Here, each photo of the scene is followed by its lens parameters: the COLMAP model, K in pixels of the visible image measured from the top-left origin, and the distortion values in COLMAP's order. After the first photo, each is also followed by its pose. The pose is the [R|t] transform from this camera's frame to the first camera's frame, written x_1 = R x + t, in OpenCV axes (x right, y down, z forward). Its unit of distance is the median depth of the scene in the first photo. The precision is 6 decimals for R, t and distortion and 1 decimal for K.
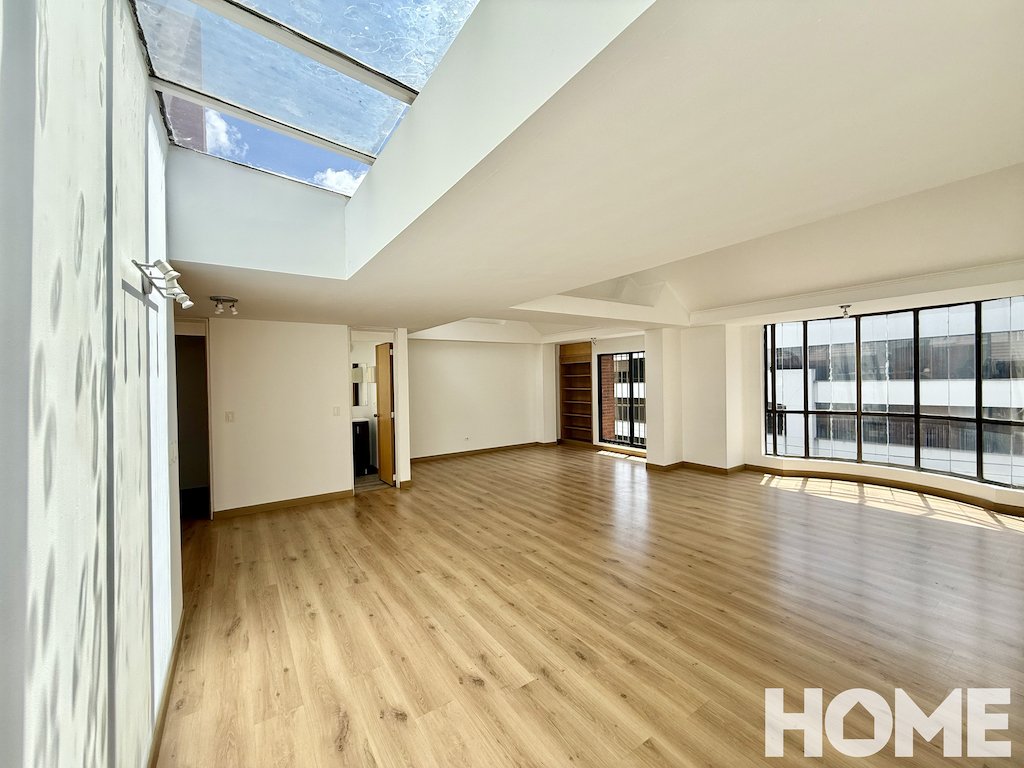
lens RADIAL K [[407.7, 0, 509.7], [0, 407.7, 385.6], [0, 0, 1]] dist [-0.001401, 0.000412]
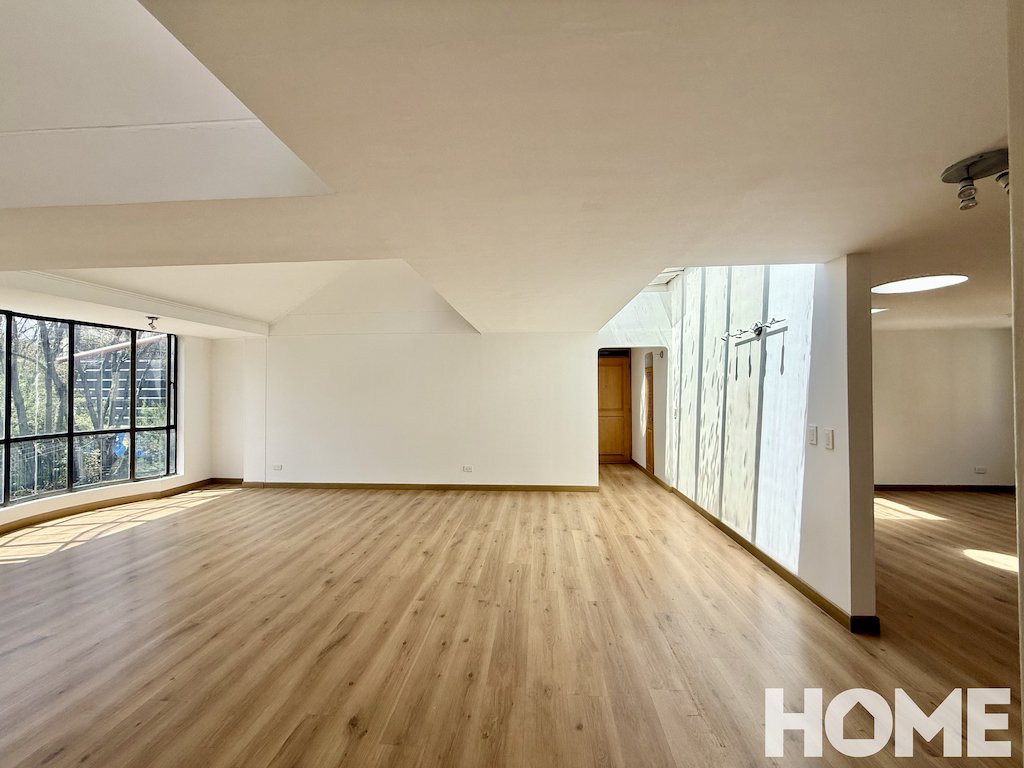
lens RADIAL K [[407.7, 0, 509.0], [0, 407.7, 383.8], [0, 0, 1]] dist [-0.001401, 0.000412]
pose [[-0.782909, 0.033290, 0.621245, -0.439942], [0.032051, 0.999400, -0.013162, 0.001504], [-0.621310, 0.009607, -0.783506, 1.245964]]
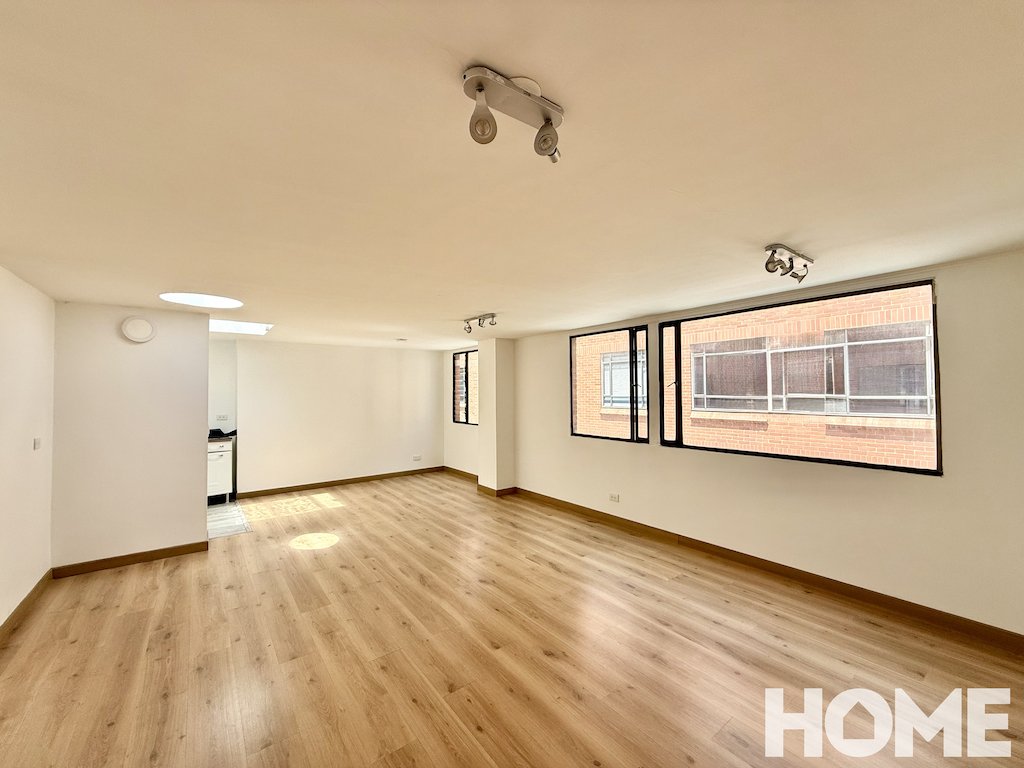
lens RADIAL K [[407.7, 0, 509.8], [0, 407.7, 385.6], [0, 0, 1]] dist [-0.001401, 0.000412]
pose [[-0.997990, 0.026935, -0.057368, -1.063768], [0.026799, 0.999636, 0.003150, 0.009230], [0.057432, 0.001606, -0.998348, 1.031301]]
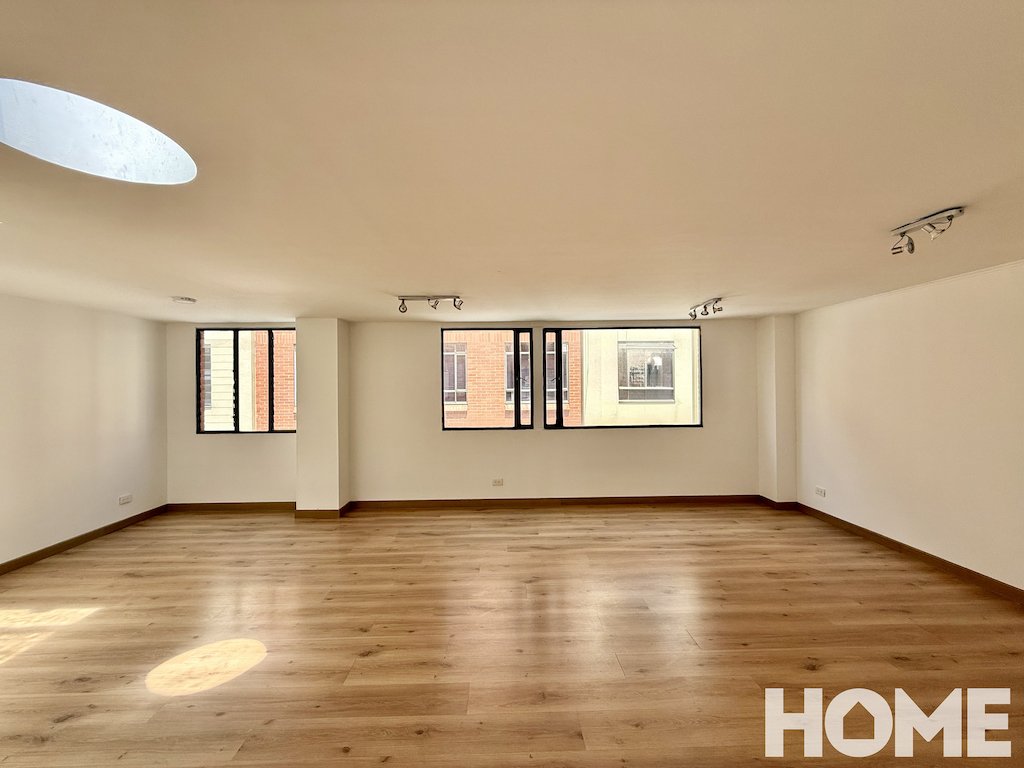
lens RADIAL K [[407.7, 0, 509.9], [0, 407.7, 386.3], [0, 0, 1]] dist [-0.001401, 0.000412]
pose [[-0.541391, 0.027898, -0.840308, -0.477074], [0.006041, 0.999553, 0.029293, 0.005436], [0.840749, 0.010783, -0.541318, 0.662456]]
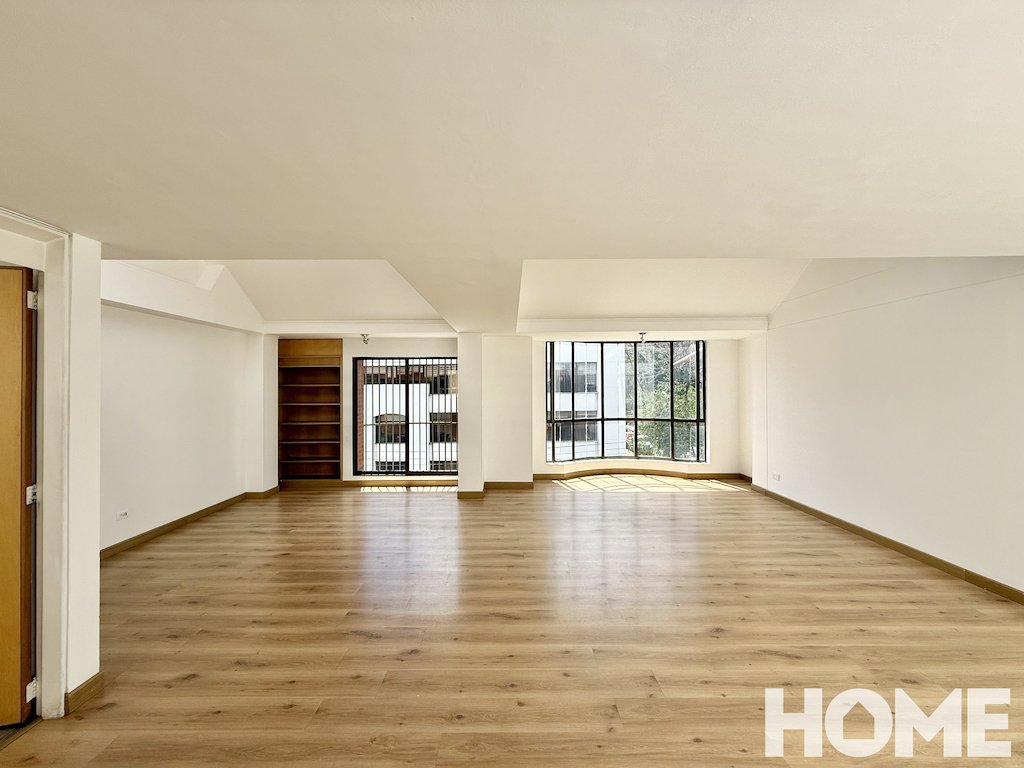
lens RADIAL K [[407.7, 0, 509.0], [0, 407.7, 383.6], [0, 0, 1]] dist [-0.001401, 0.000412]
pose [[0.564994, 0.023905, 0.824749, -0.431710], [0.007288, 0.999397, -0.033960, -0.002162], [-0.825063, 0.025198, 0.564479, 0.643072]]
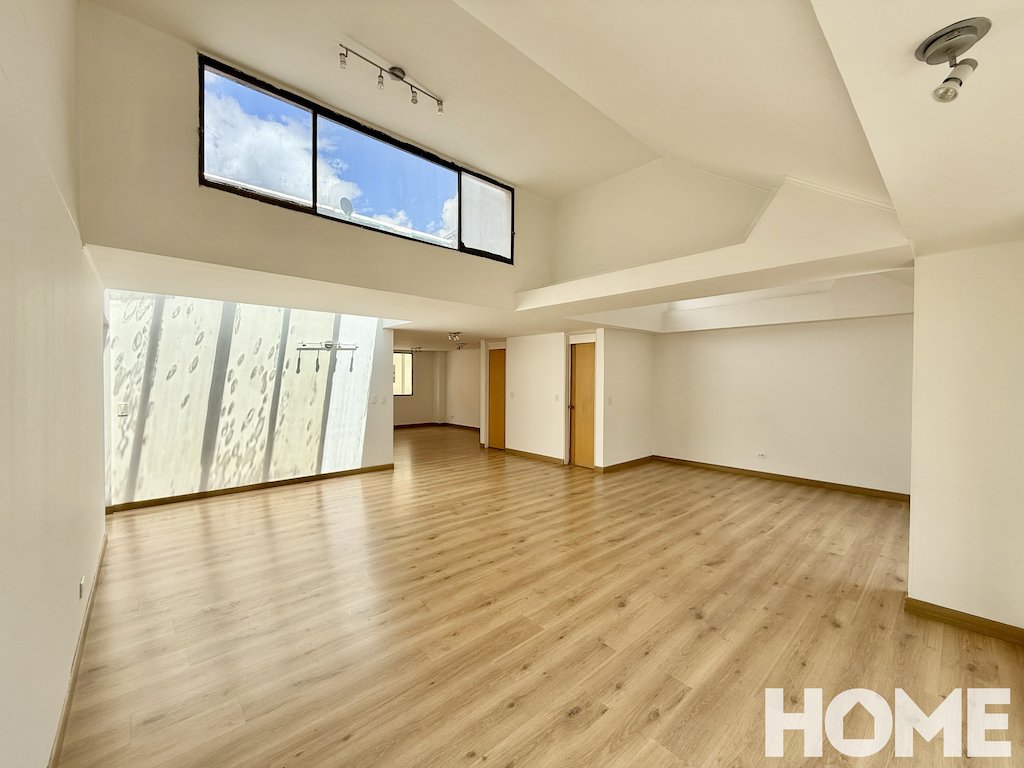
lens RADIAL K [[407.7, 0, 509.5], [0, 407.7, 384.8], [0, 0, 1]] dist [-0.001401, 0.000412]
pose [[0.134227, 0.039732, -0.990154, 1.009646], [-0.023272, 0.999047, 0.036934, -0.028721], [0.990677, 0.018085, 0.135024, 0.766900]]
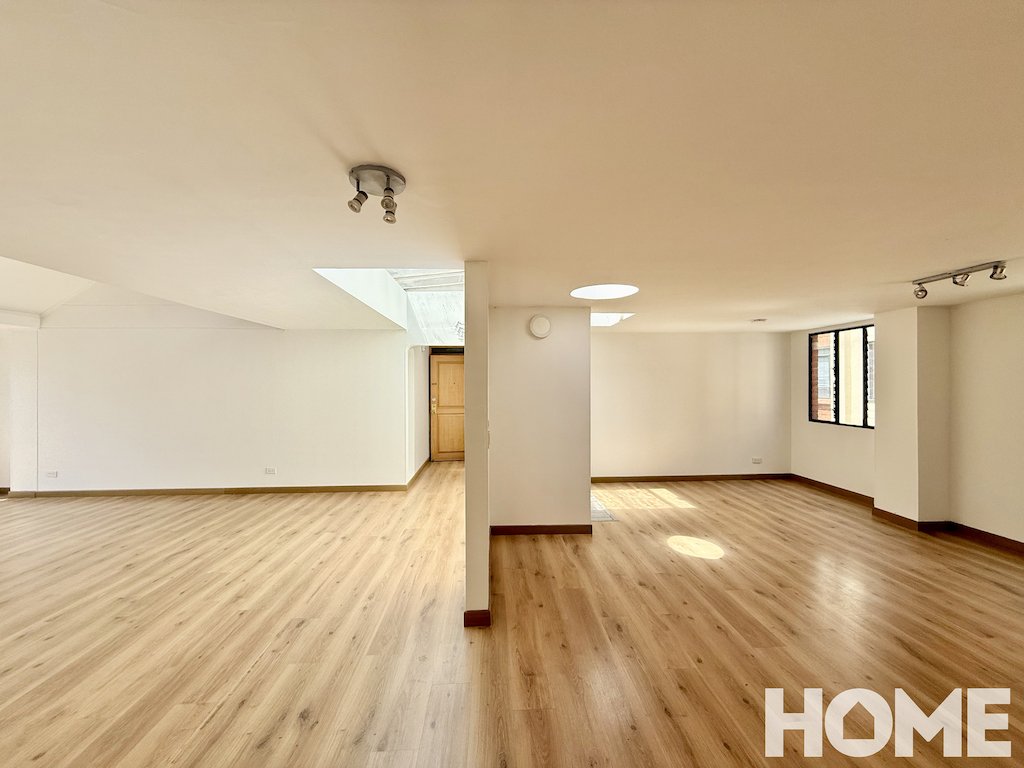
lens RADIAL K [[407.7, 0, 509.9], [0, 407.7, 383.2], [0, 0, 1]] dist [-0.001401, 0.000412]
pose [[-0.852897, 0.024287, 0.521514, -0.795145], [0.030716, 0.999521, 0.003686, 0.001489], [-0.521175, 0.019163, -0.853235, 0.993300]]
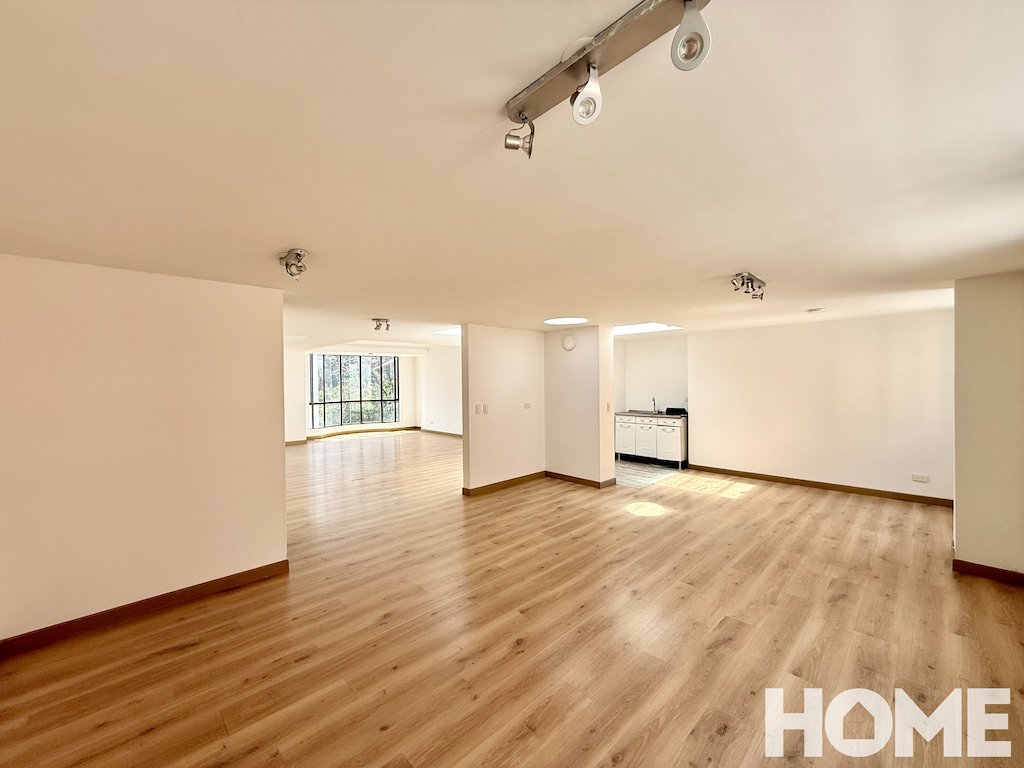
lens RADIAL K [[407.7, 0, 510.3], [0, 407.7, 384.6], [0, 0, 1]] dist [-0.001401, 0.000412]
pose [[-0.170283, 0.009946, 0.985345, -1.642615], [0.031141, 0.999504, -0.004707, 0.020775], [-0.984903, 0.029883, -0.170509, 0.618708]]
